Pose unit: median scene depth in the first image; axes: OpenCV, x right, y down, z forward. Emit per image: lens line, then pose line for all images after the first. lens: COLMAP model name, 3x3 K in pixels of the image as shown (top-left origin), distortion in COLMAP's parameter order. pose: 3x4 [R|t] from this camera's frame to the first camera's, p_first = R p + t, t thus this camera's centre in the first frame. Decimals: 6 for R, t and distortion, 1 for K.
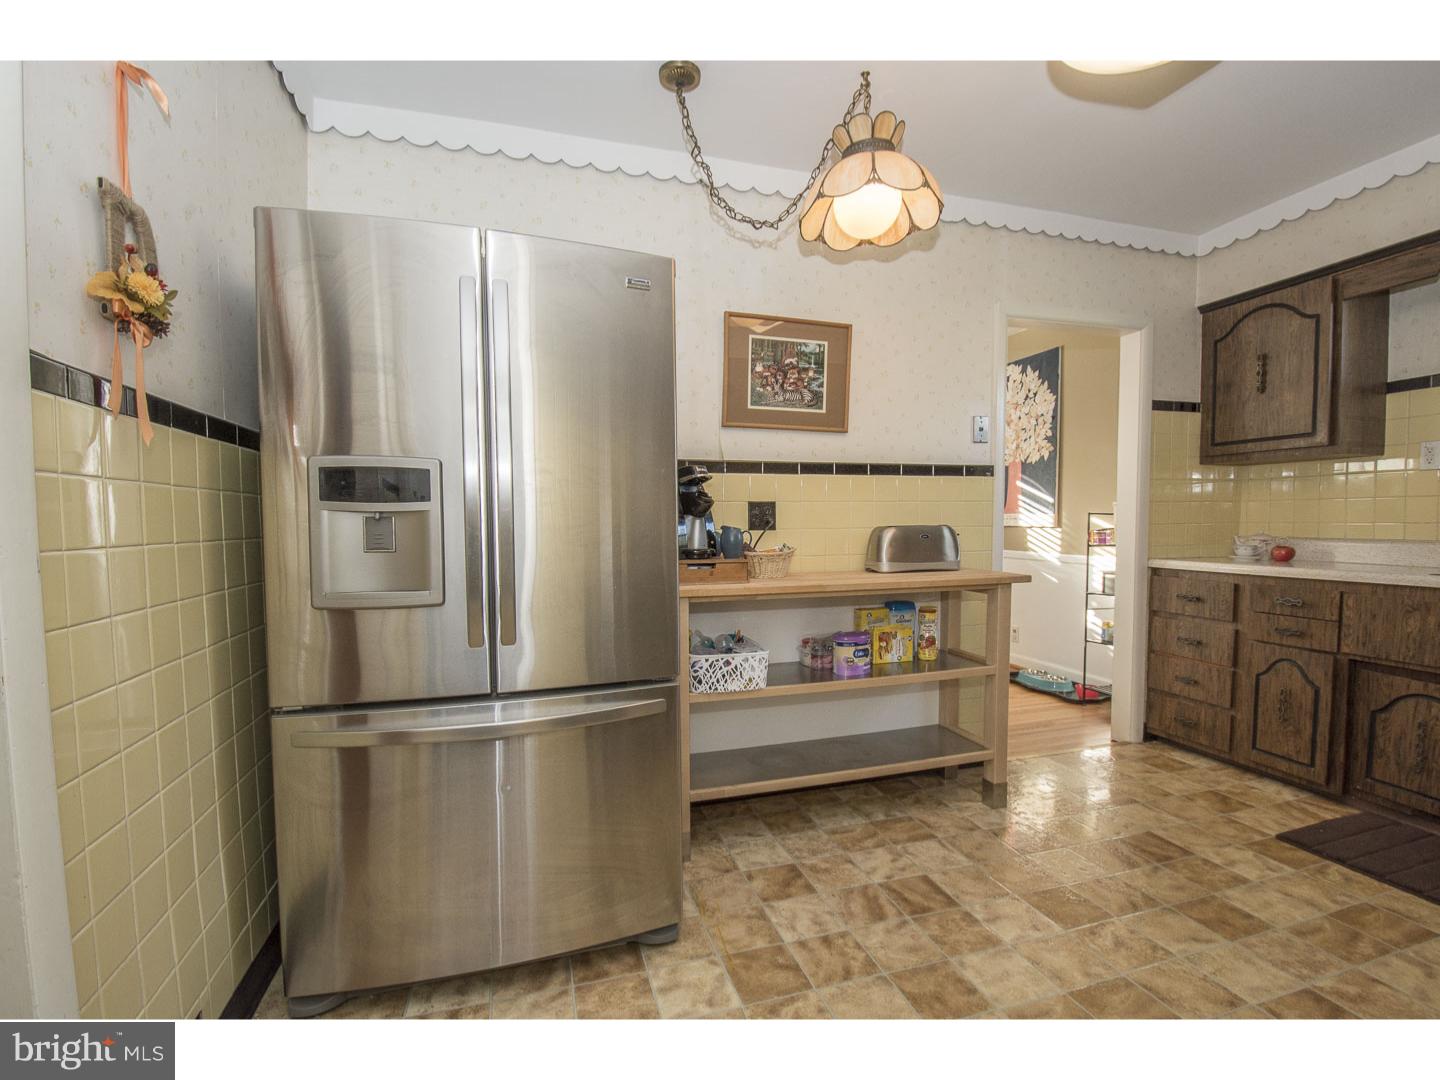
lens RADIAL K [[630.8, 0, 702.3], [0, 630.8, 549.2], [0, 0, 1]] dist [-0.000262, -0.015769]
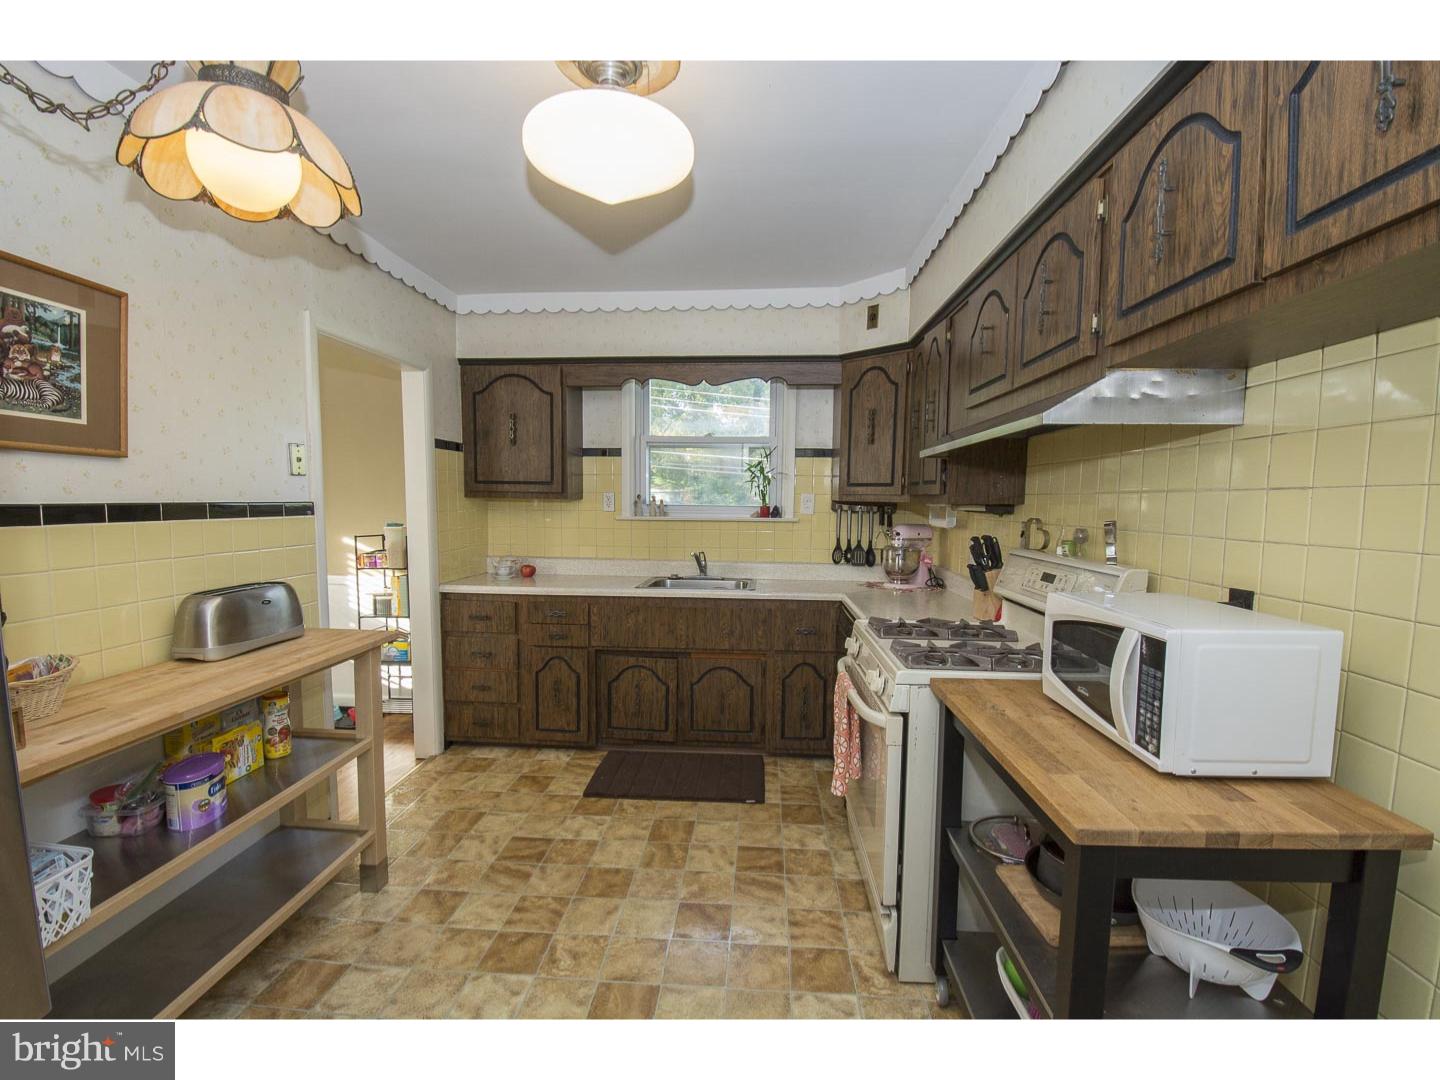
lens RADIAL K [[630.8, 0, 702.3], [0, 630.8, 549.2], [0, 0, 1]] dist [-0.000262, -0.015769]
pose [[0.345288, -0.066986, 0.936103, -0.176476], [0.036874, 0.997648, 0.057789, -0.107522], [-0.937772, 0.014564, 0.346946, 0.223141]]
